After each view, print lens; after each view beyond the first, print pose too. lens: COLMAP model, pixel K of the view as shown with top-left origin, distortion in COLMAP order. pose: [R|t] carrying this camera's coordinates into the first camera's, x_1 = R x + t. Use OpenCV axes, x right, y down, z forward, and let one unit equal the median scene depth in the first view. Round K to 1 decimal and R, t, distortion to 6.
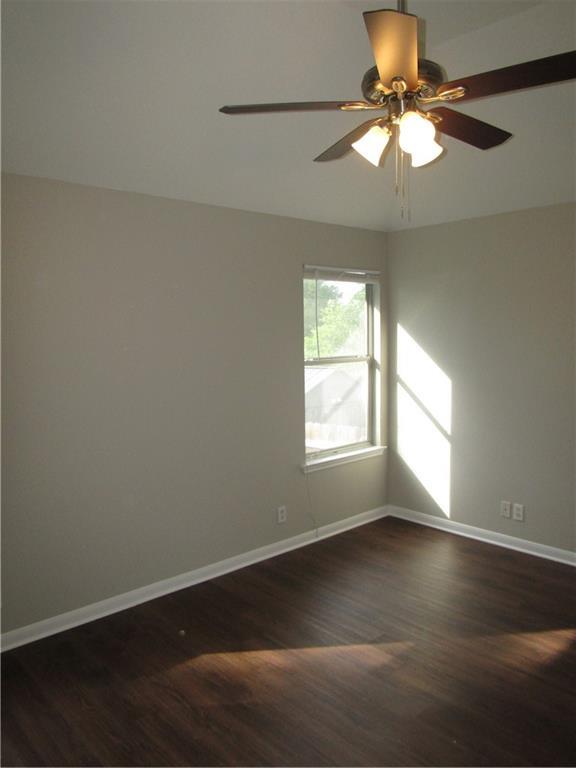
lens RADIAL K [[586.4, 0, 290.4], [0, 586.4, 378.0], [0, 0, 1]] dist [-0.006708, -0.004595]
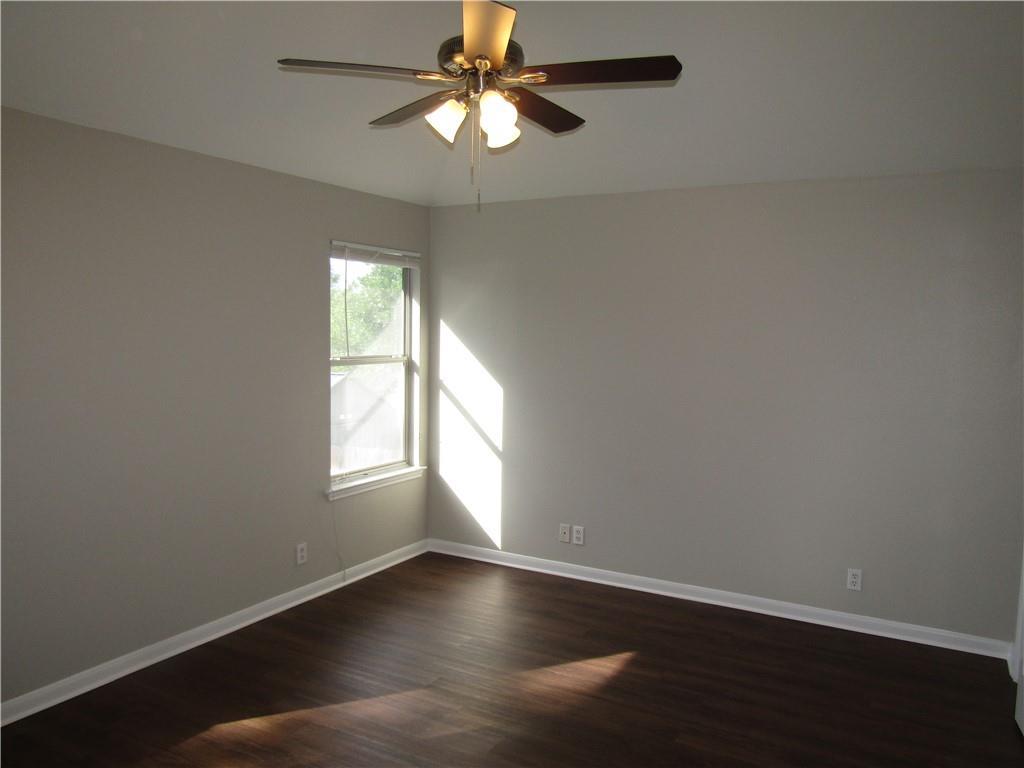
lens RADIAL K [[781.9, 0, 513.8], [0, 781.9, 373.8], [0, 0, 1]] dist [-0.006708, -0.004595]
pose [[0.950735, 0.011501, 0.309792, -0.073668], [-0.004498, 0.999718, -0.023309, 0.014187], [-0.309973, 0.020767, 0.950519, -0.098444]]
